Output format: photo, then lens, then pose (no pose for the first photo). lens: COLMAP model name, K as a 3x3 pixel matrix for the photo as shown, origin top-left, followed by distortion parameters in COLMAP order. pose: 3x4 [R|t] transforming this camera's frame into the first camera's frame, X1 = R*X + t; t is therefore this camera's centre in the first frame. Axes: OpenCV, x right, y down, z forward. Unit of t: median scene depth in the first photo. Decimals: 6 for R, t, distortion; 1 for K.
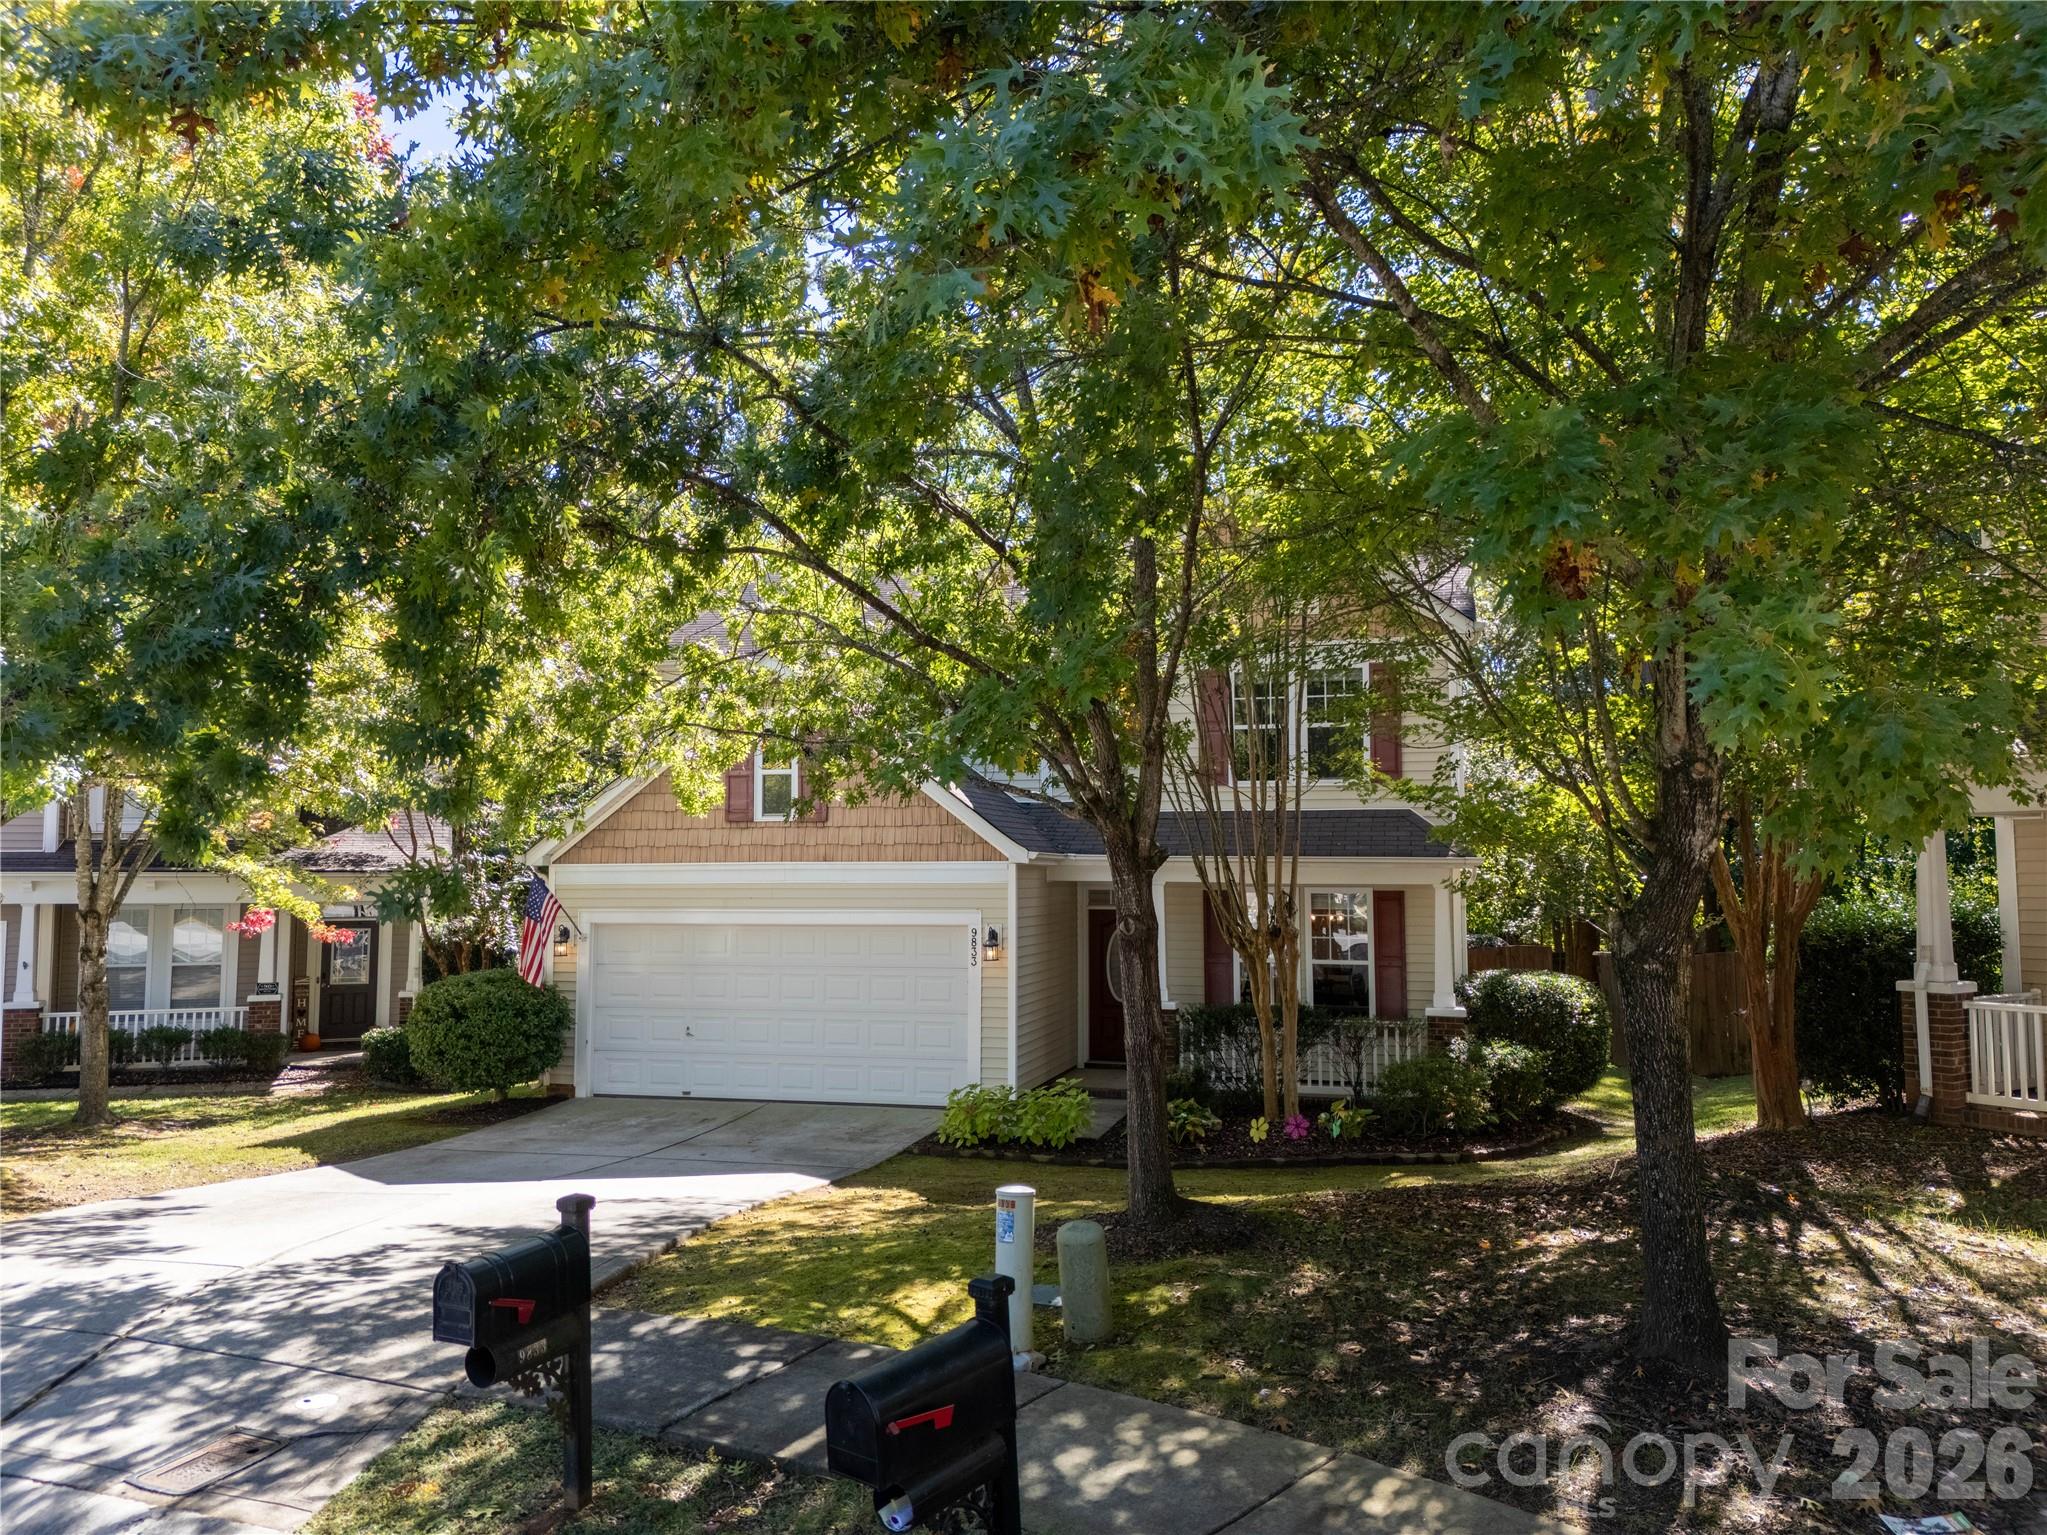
lens RADIAL K [[1498.4, 0, 1028.7], [0, 1498.4, 768.8], [0, 0, 1]] dist [0.064650, -0.057148]
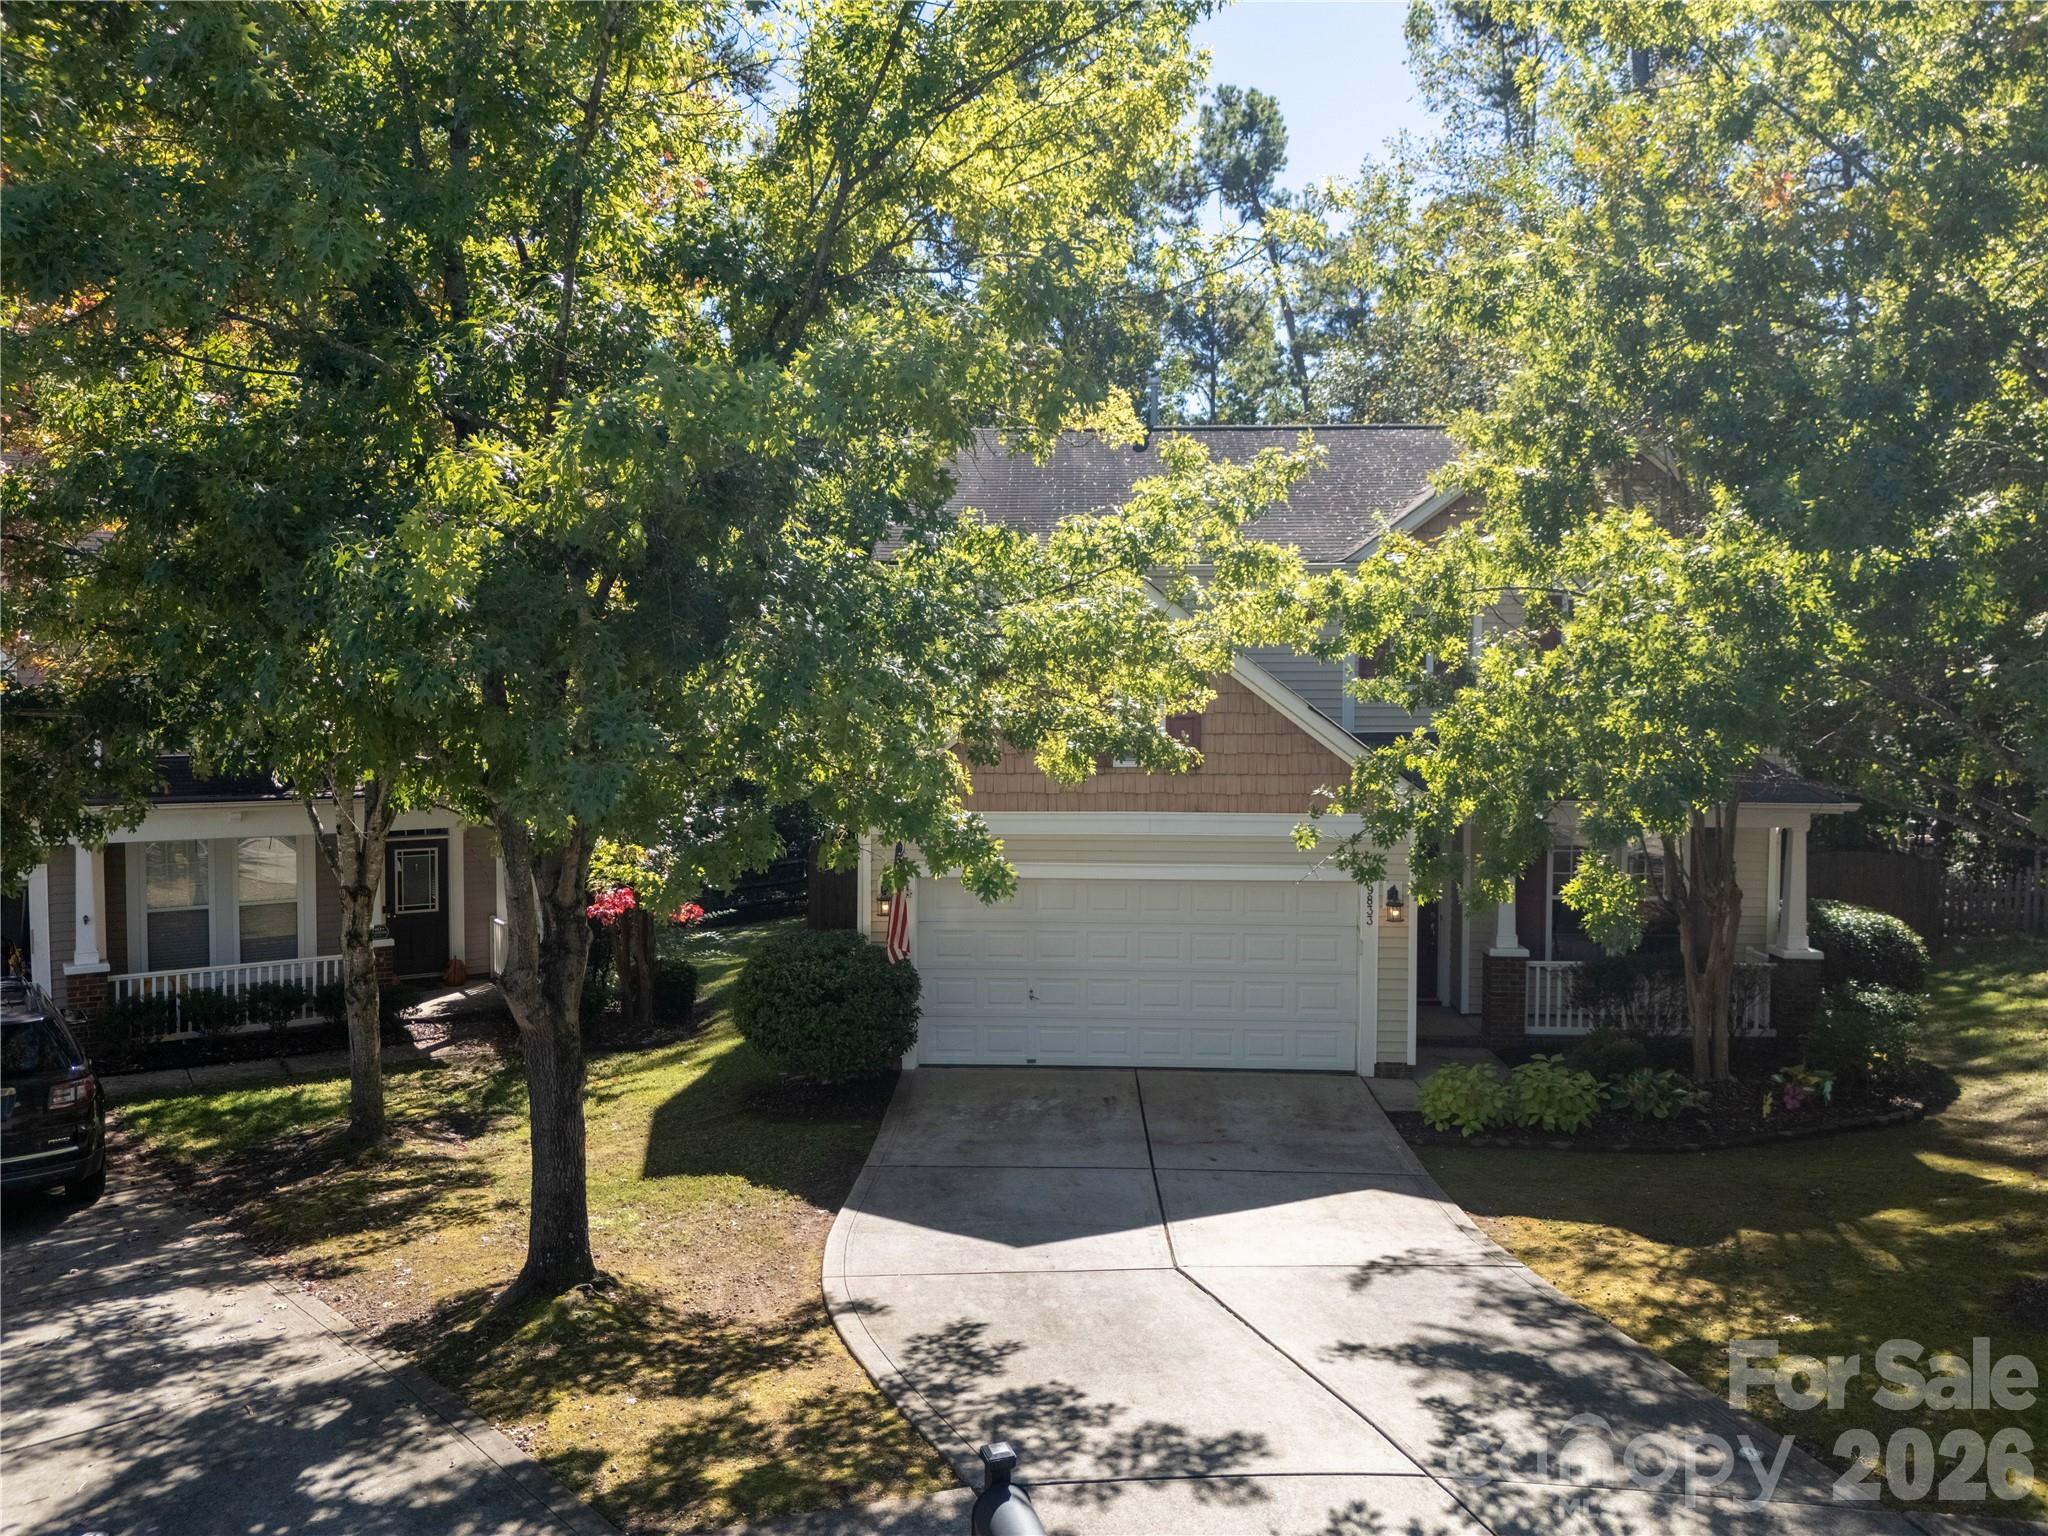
lens RADIAL K [[1499.1, 0, 1031.1], [0, 1499.1, 767.8], [0, 0, 1]] dist [0.064650, -0.057148]
pose [[0.972791, -0.004535, 0.231642, -1.020774], [-0.023751, 0.992589, 0.119177, -0.162310], [-0.230466, -0.121435, 0.965473, 0.342773]]
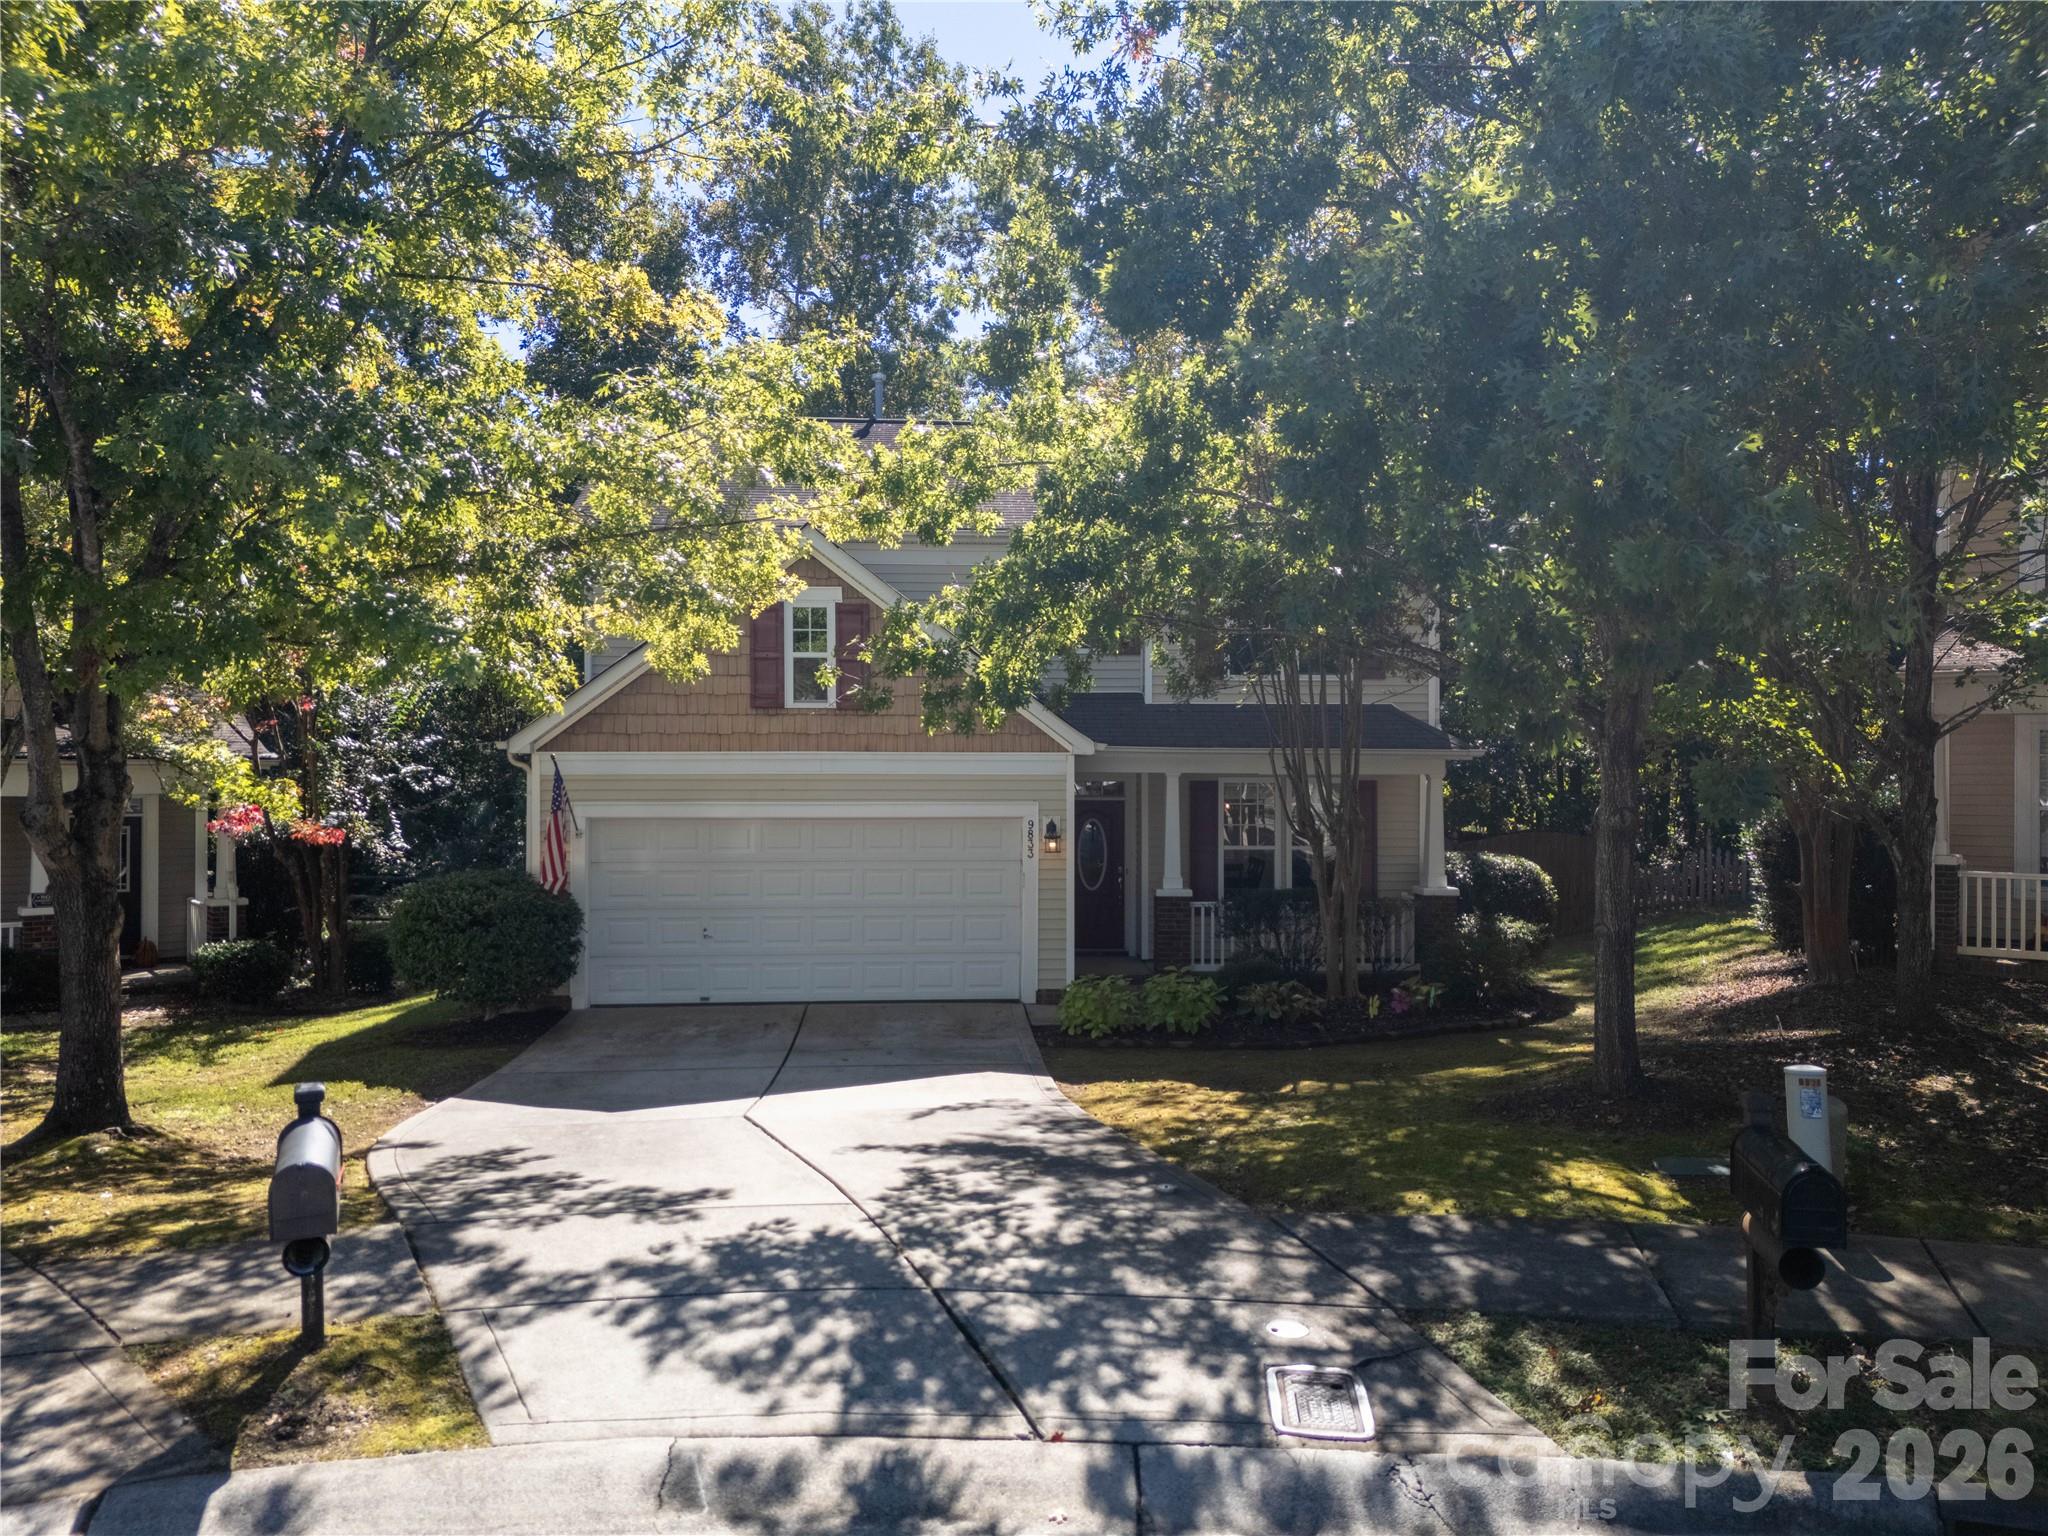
lens RADIAL K [[1499.1, 0, 1018.2], [0, 1499.1, 767.4], [0, 0, 1]] dist [0.064650, -0.057148]
pose [[0.947156, 0.001574, 0.320770, -0.798058], [-0.024795, 0.997355, 0.068319, 0.011887], [-0.319814, -0.072662, 0.944690, 0.177829]]
